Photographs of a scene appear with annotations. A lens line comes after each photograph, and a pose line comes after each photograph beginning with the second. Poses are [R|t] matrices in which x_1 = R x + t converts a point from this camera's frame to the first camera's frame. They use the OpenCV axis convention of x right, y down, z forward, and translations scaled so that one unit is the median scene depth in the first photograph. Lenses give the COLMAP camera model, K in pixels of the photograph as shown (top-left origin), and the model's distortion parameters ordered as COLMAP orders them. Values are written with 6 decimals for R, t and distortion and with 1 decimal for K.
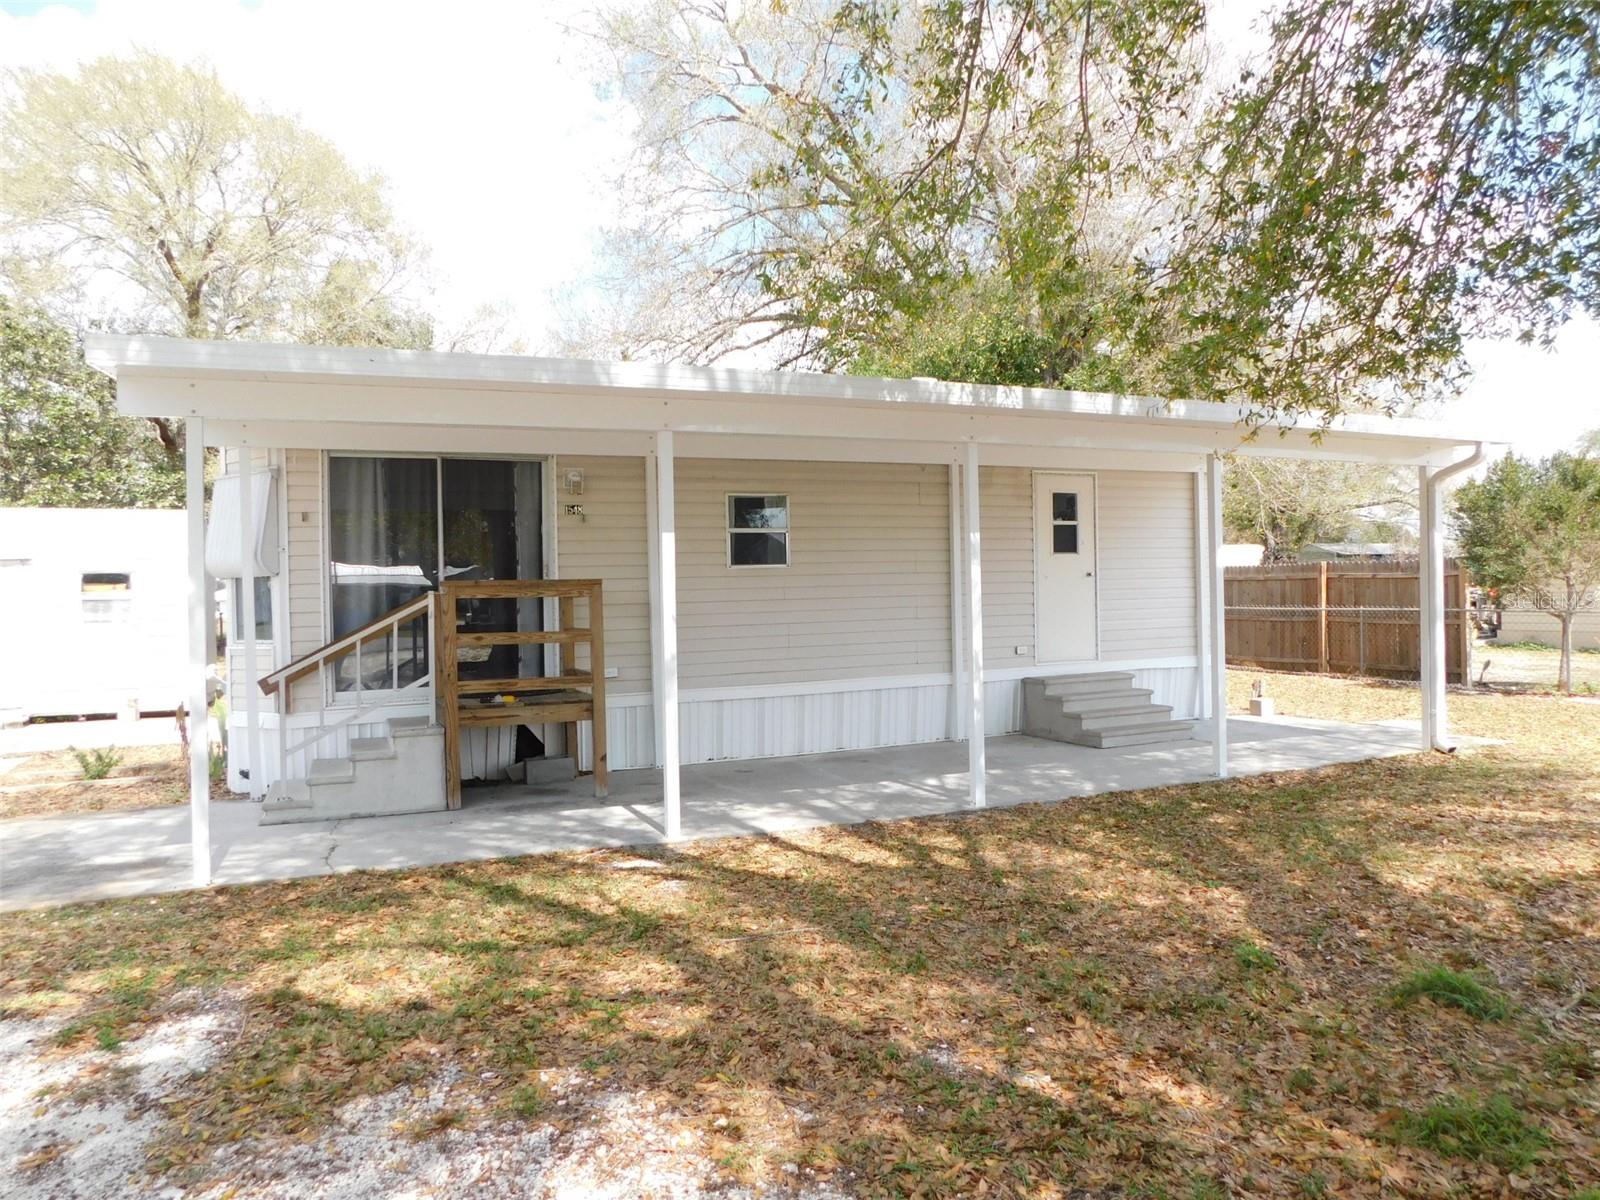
lens RADIAL K [[1057.8, 0, 820.7], [0, 1057.8, 601.0], [0, 0, 1]] dist [-0.057434, 0.053575]
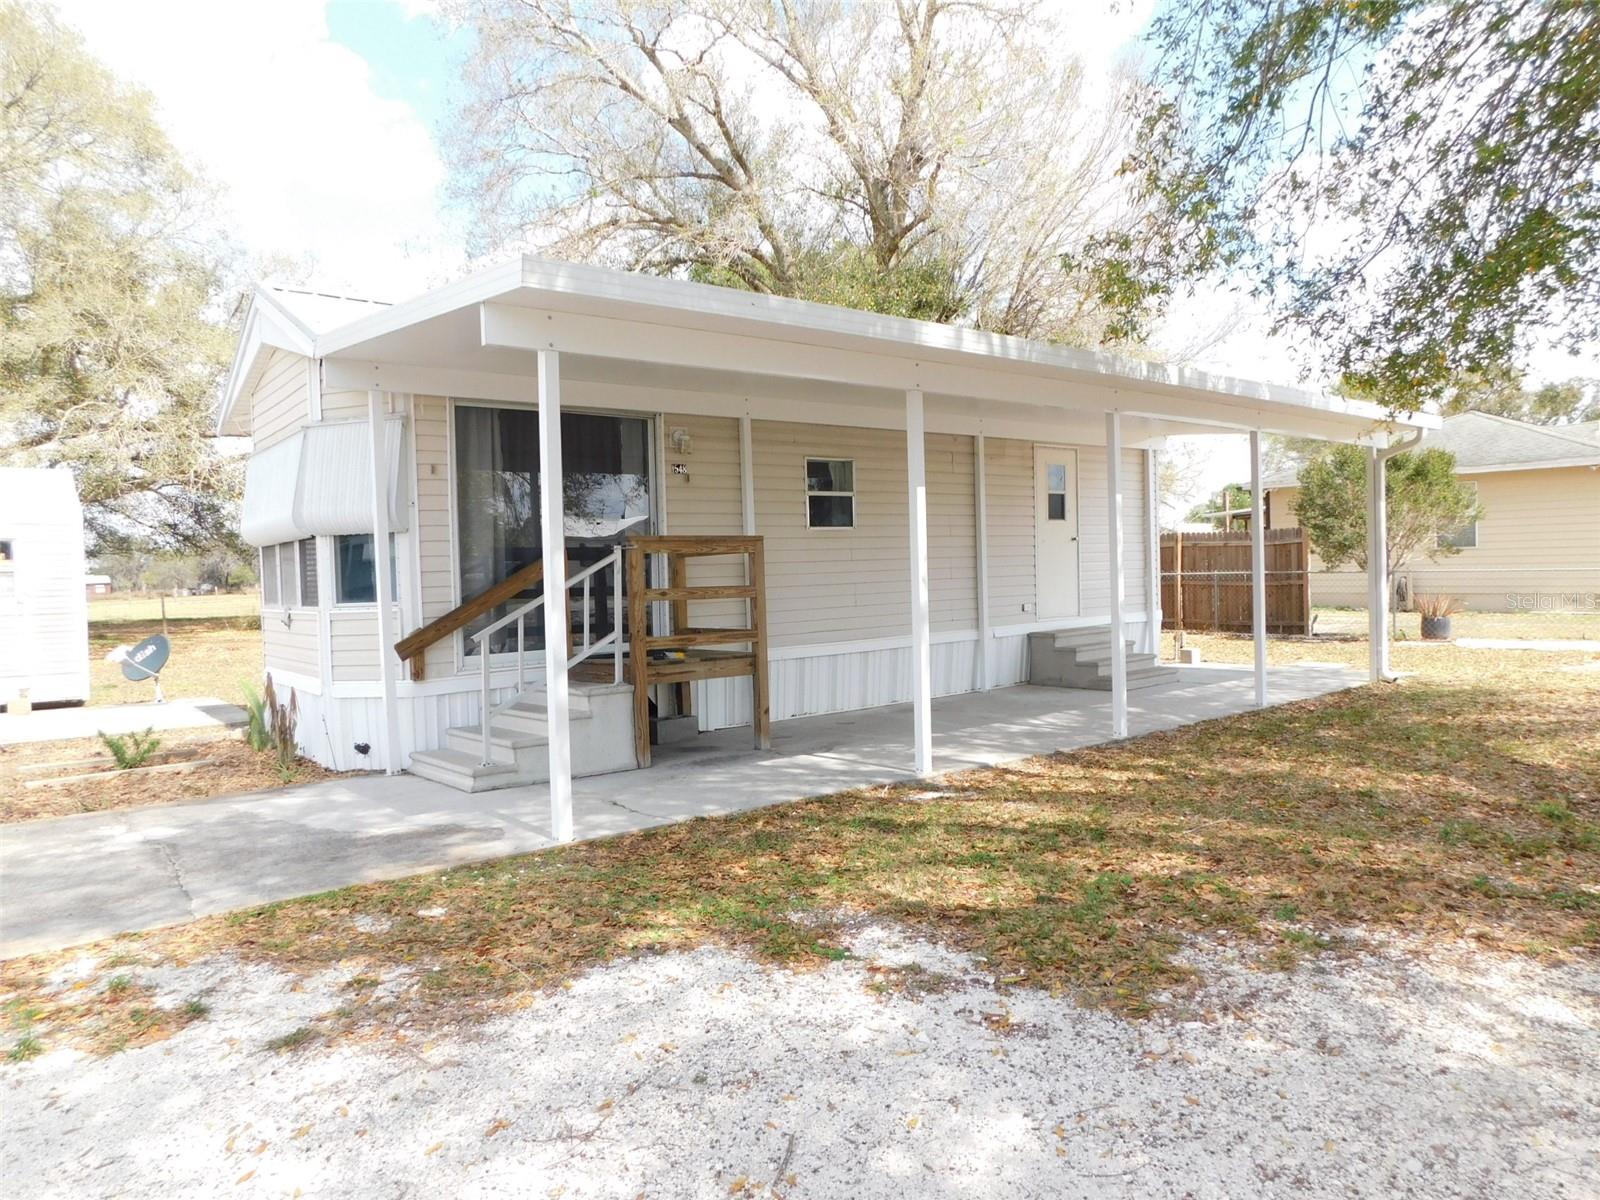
lens RADIAL K [[1057.8, 0, 820.7], [0, 1057.8, 601.0], [0, 0, 1]] dist [-0.057434, 0.053575]
pose [[0.962404, -0.015132, 0.271200, -0.456571], [0.010974, 0.999798, 0.016843, 0.027584], [-0.271400, -0.013234, 0.962376, 0.005347]]
